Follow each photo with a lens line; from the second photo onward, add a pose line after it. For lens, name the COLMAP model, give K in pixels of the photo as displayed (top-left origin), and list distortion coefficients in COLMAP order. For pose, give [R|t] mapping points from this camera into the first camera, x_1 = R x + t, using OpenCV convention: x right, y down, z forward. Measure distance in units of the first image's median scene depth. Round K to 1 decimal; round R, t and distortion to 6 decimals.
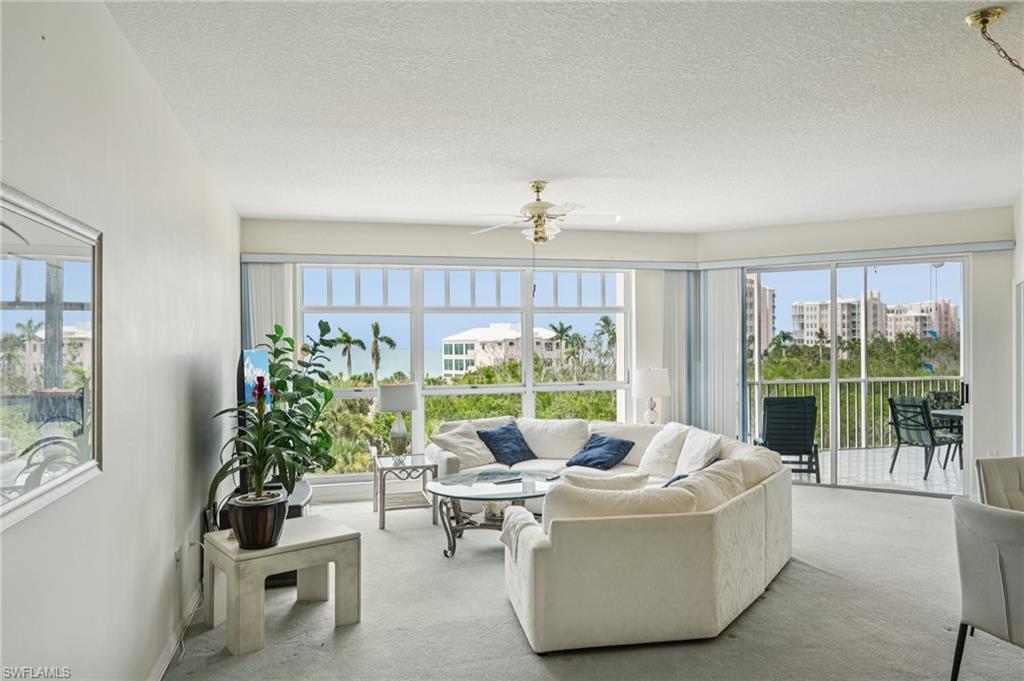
lens RADIAL K [[711.8, 0, 503.2], [0, 711.8, 345.1], [0, 0, 1]] dist [-0.004931, -0.000344]
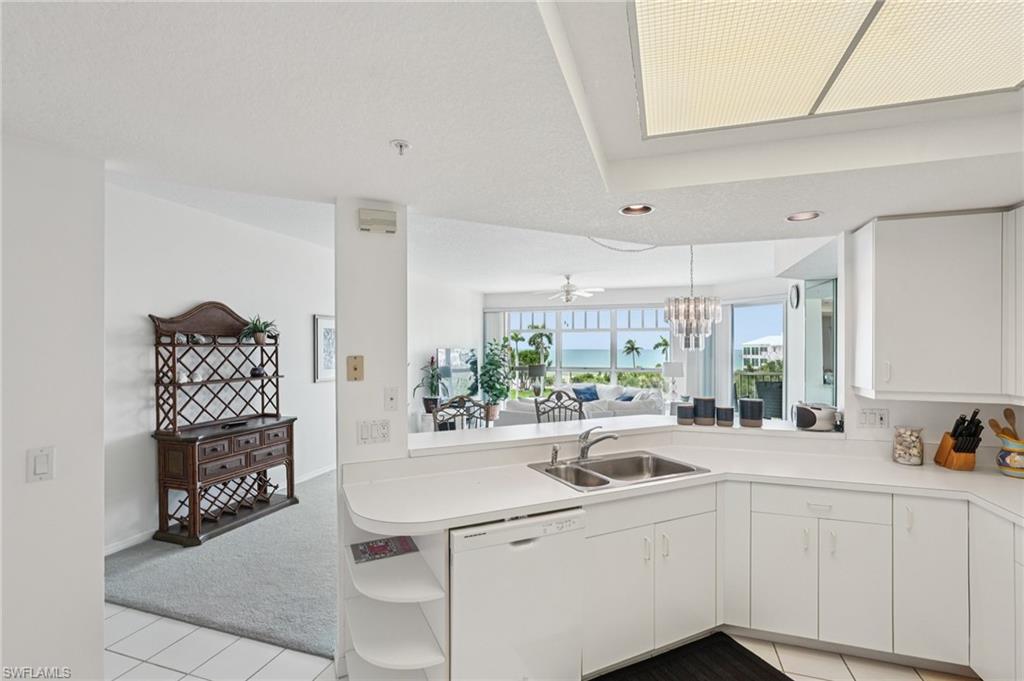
lens RADIAL K [[461.2, 0, 503.5], [0, 461.2, 344.8], [0, 0, 1]] dist [-0.010036, 0.006549]
pose [[0.825859, 0.007745, -0.563823, 0.500854], [-0.010197, 0.999947, -0.001200, -0.004482], [0.563784, 0.006740, 0.825895, -0.221457]]
